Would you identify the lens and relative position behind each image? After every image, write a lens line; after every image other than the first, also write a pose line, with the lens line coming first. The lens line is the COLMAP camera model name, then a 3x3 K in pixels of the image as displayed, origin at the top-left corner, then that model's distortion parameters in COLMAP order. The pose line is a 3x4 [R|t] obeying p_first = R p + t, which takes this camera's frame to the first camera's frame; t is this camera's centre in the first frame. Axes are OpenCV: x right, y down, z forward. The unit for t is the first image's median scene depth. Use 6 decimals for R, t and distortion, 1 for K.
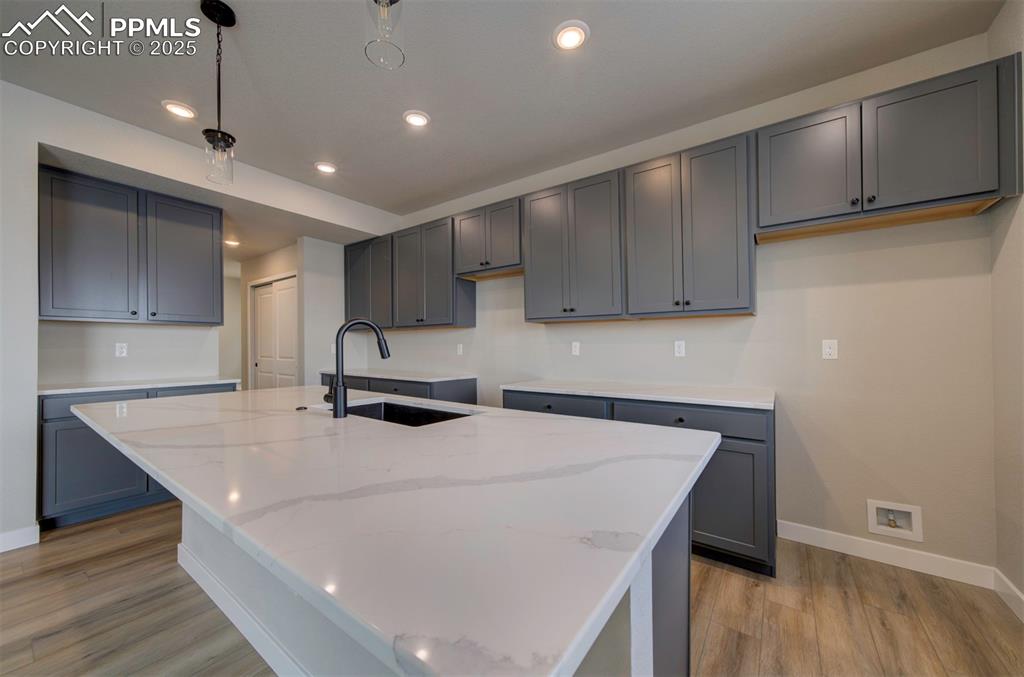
lens RADIAL K [[375.1, 0, 510.2], [0, 375.1, 343.1], [0, 0, 1]] dist [-0.001164, 0.000054]
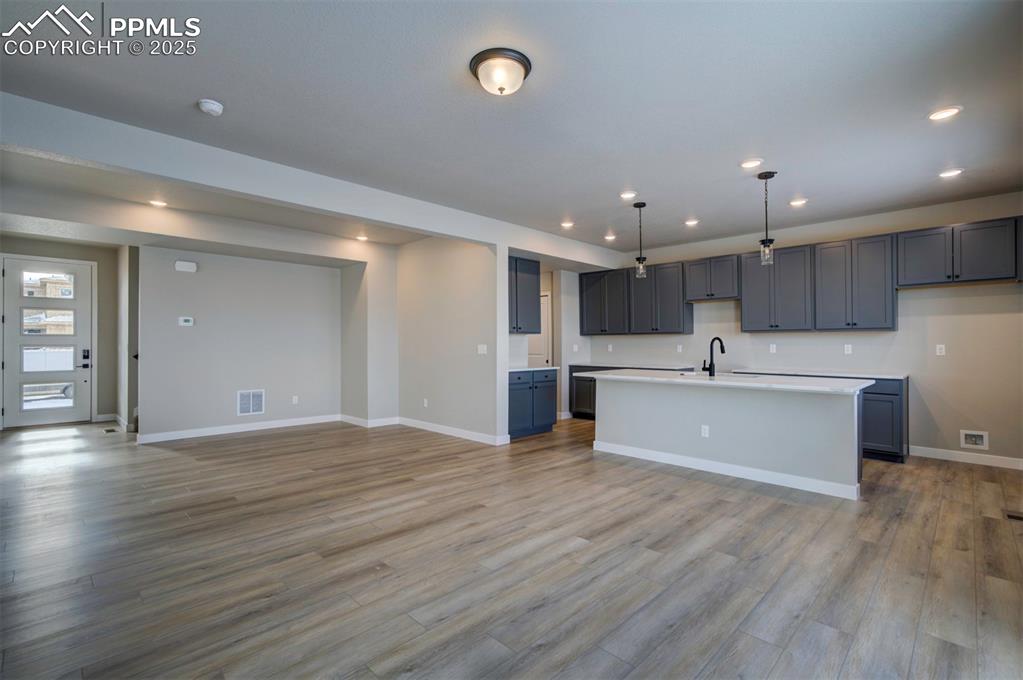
lens RADIAL K [[462.3, 0, 522.5], [0, 462.3, 341.5], [0, 0, 1]] dist [-0.000358, 0.000041]
pose [[0.990582, 0.002330, -0.136902, -0.609574], [-0.001700, 0.999987, 0.004718, -0.024310], [0.136912, -0.004441, 0.990573, -1.073874]]
